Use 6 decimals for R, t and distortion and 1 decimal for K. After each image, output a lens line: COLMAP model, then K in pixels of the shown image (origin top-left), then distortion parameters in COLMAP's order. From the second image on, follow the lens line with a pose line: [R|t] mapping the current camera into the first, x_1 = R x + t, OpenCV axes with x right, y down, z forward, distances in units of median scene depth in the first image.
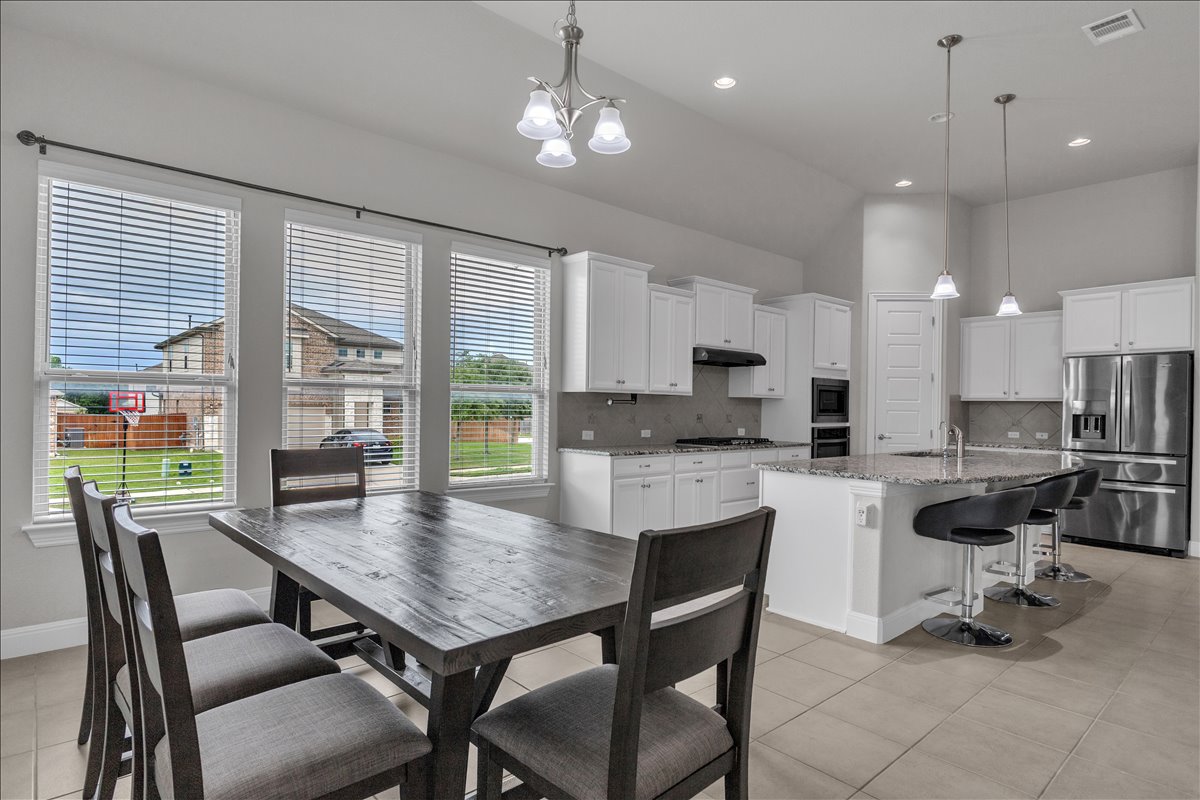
lens RADIAL K [[648.9, 0, 591.8], [0, 648.9, 415.3], [0, 0, 1]] dist [-0.007551, 0.000386]
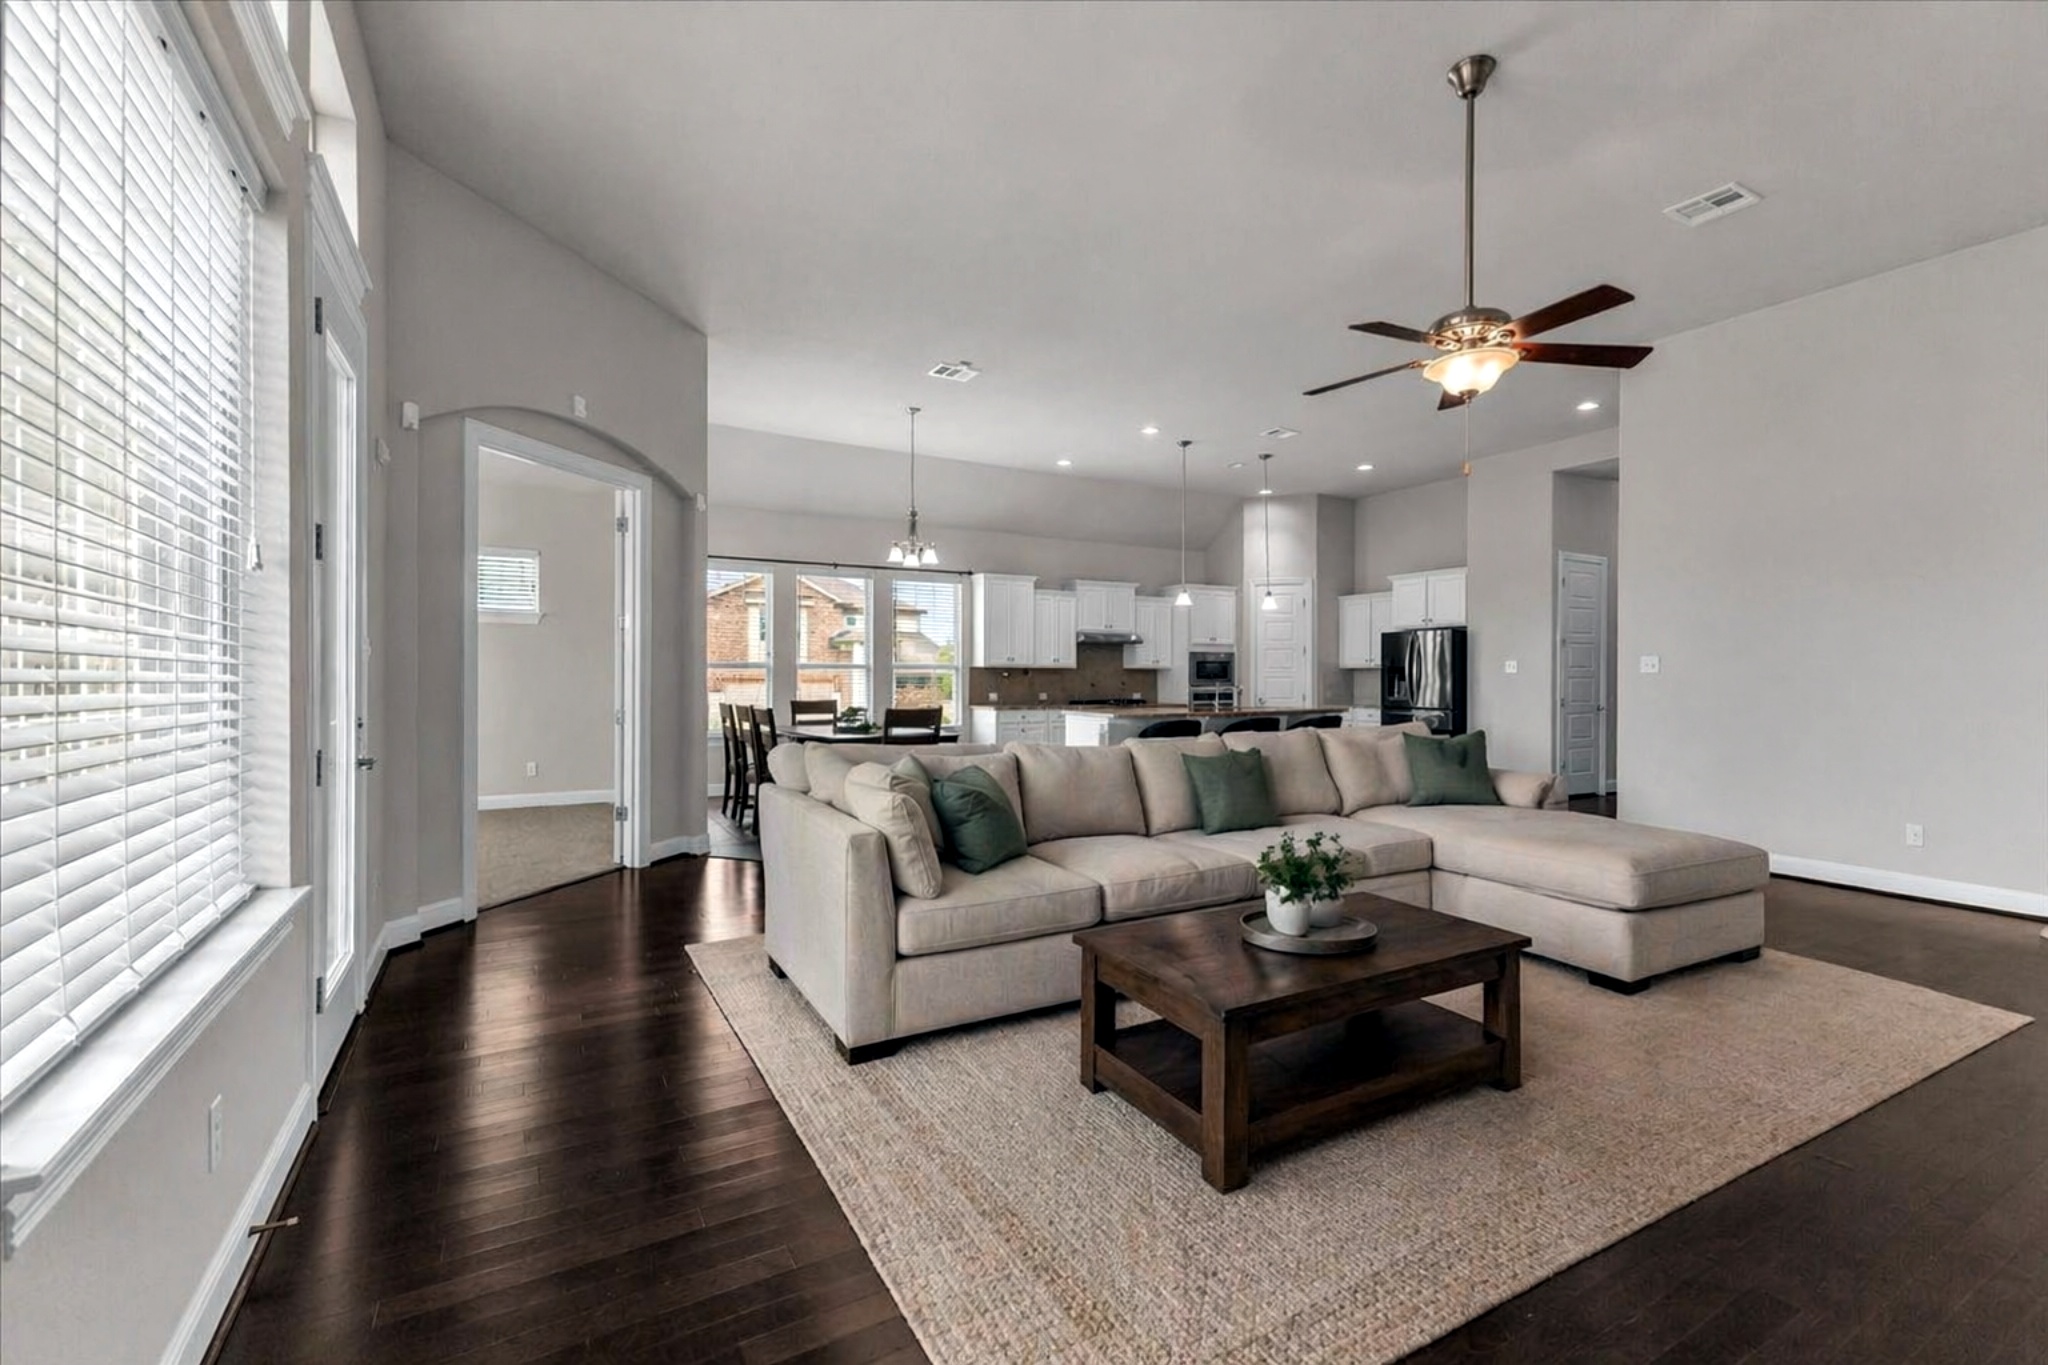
lens RADIAL K [[908.7, 0, 1014.7], [0, 908.7, 688.9], [0, 0, 1]] dist [0.004949, 0.000018]
pose [[0.980604, -0.010110, -0.195741, 0.383869], [0.009522, 0.999947, -0.003940, 0.018609], [0.195770, 0.002000, 0.980648, -0.850996]]
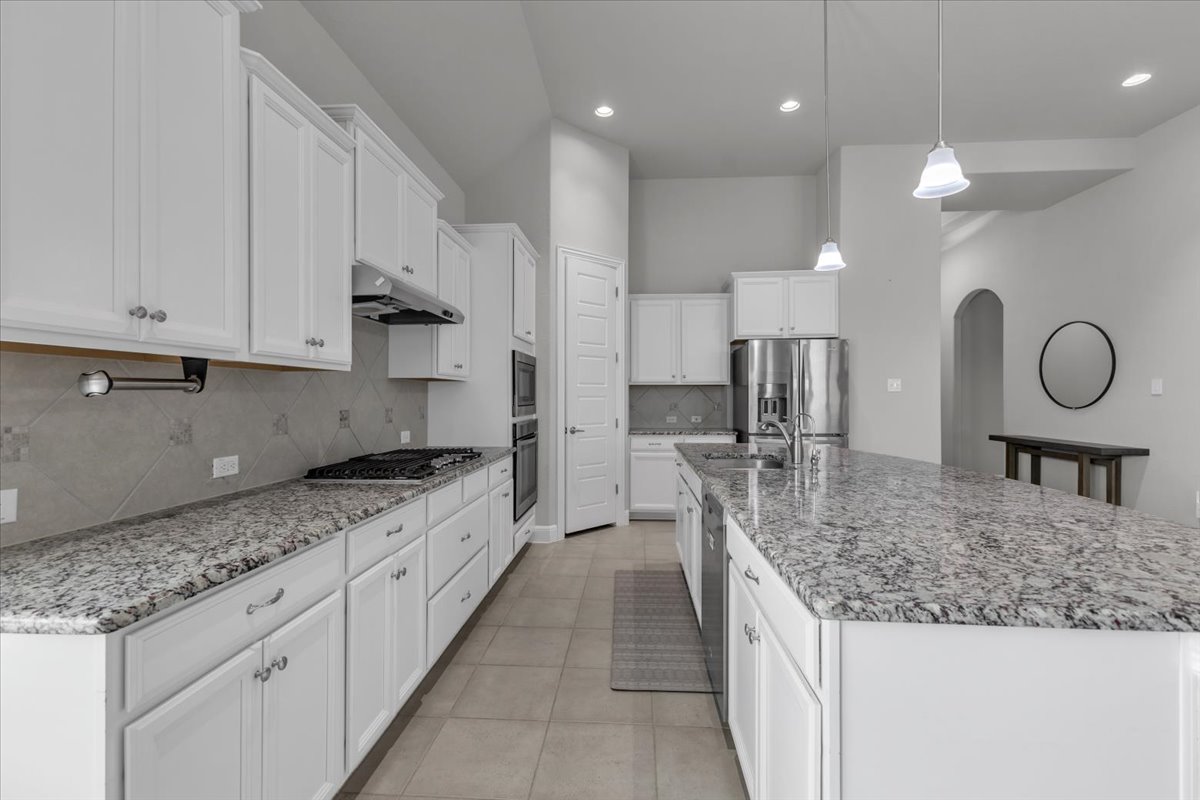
lens RADIAL K [[532.5, 0, 608.0], [0, 532.5, 394.0], [0, 0, 1]] dist [0.004949, 0.000018]
pose [[0.702112, -0.011513, 0.711974, 0.016027], [0.018000, 0.999837, -0.001583, -0.010423], [-0.711839, 0.013927, 0.702205, 0.591711]]
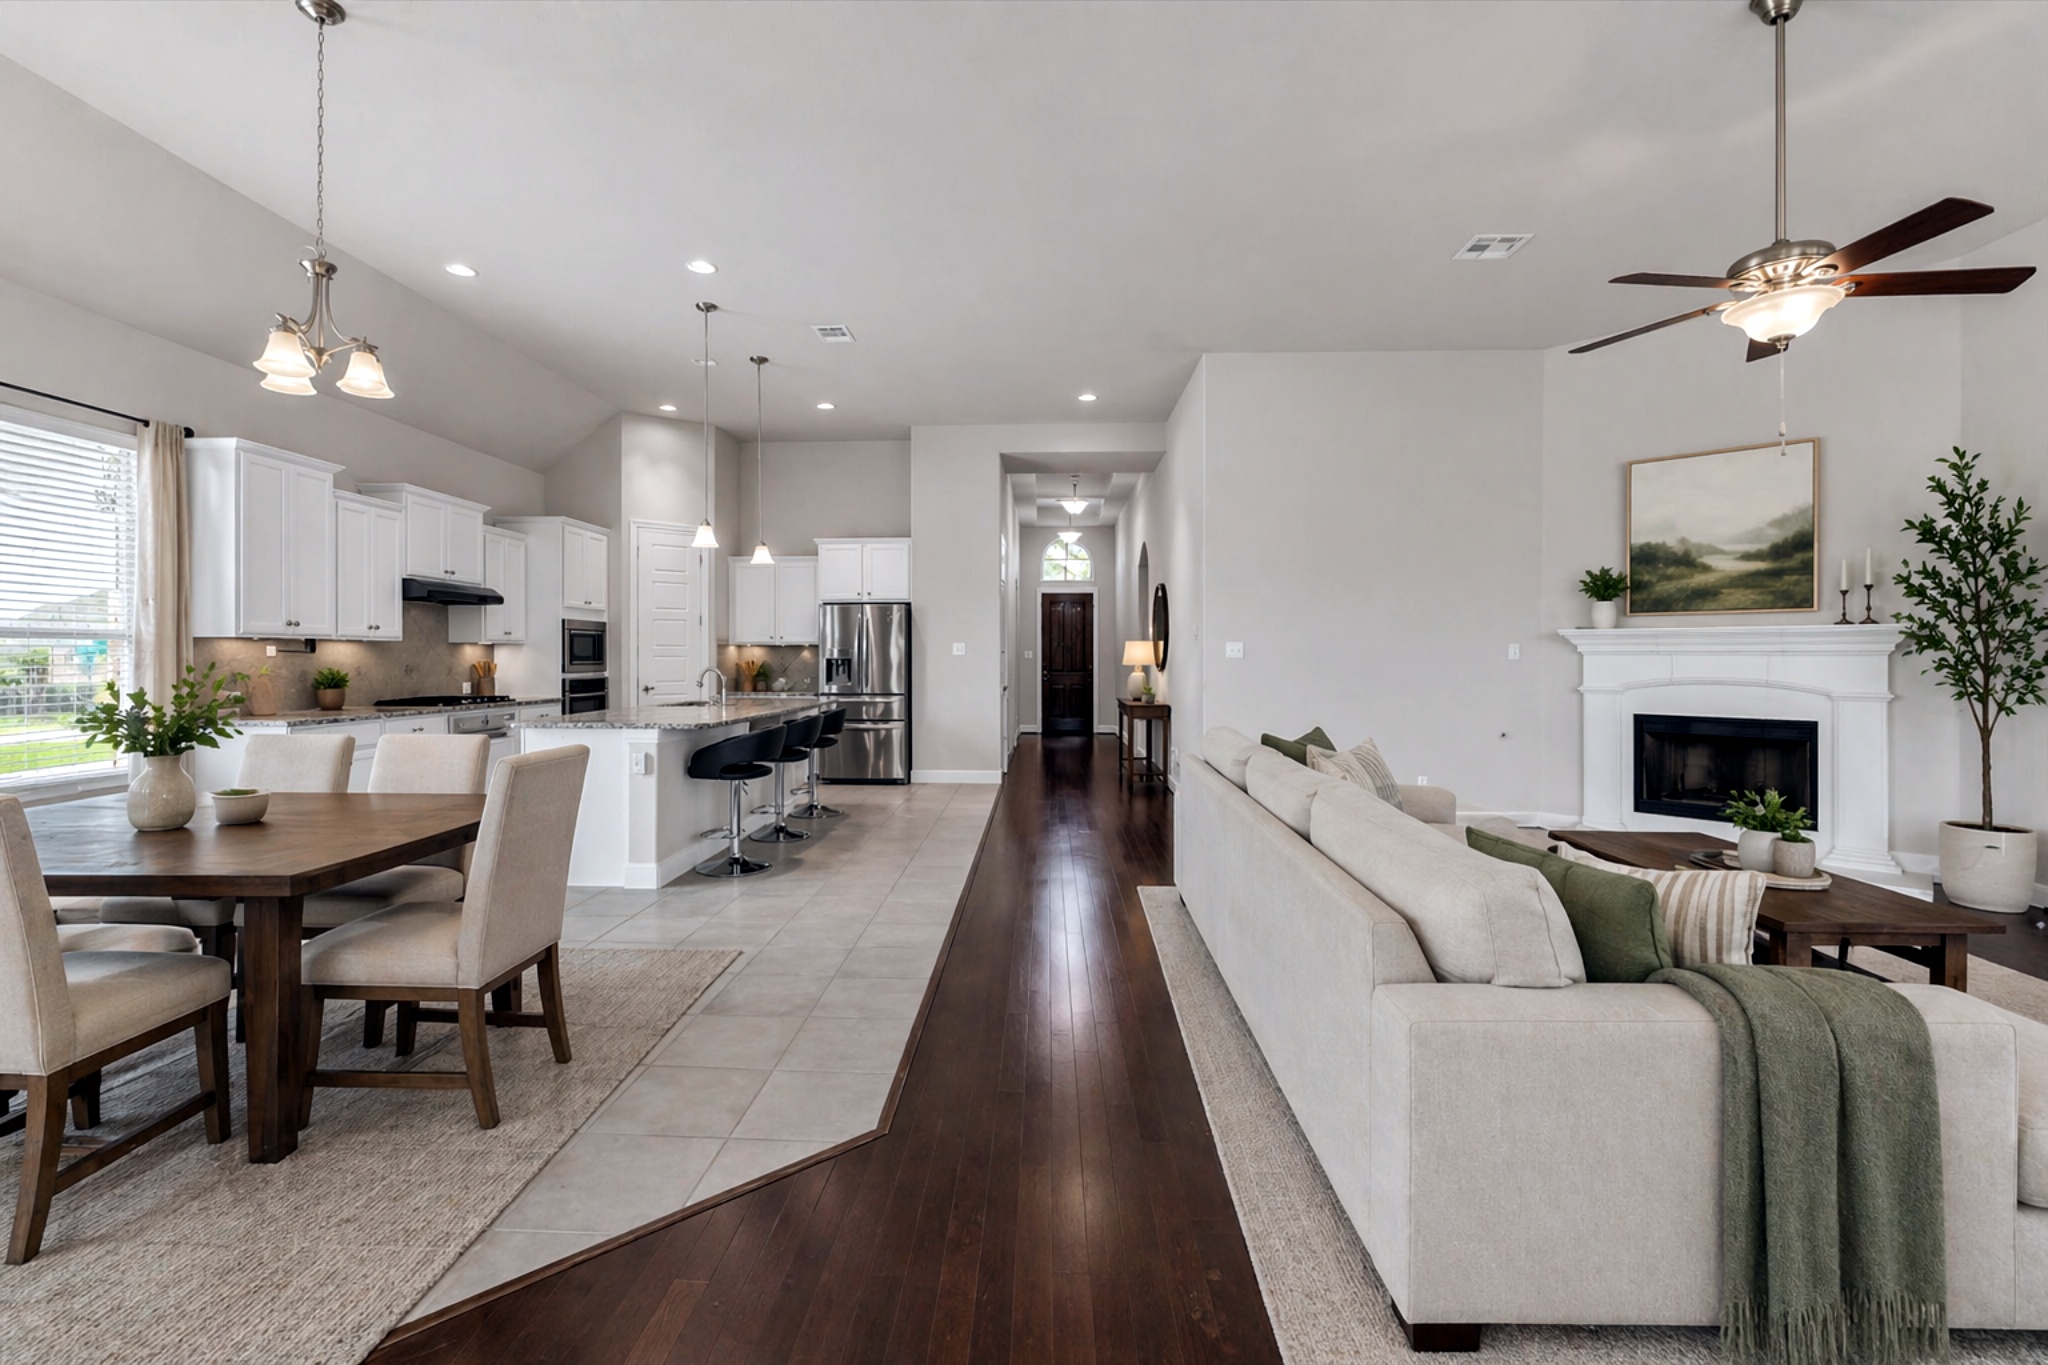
lens RADIAL K [[908.7, 0, 1008.3], [0, 908.7, 670.4], [0, 0, 1]] dist [0.004949, 0.000018]
pose [[0.685418, -0.021497, 0.727832, -0.127617], [0.012562, 0.999764, 0.017699, -0.006571], [-0.728041, -0.002988, 0.685527, -0.232323]]
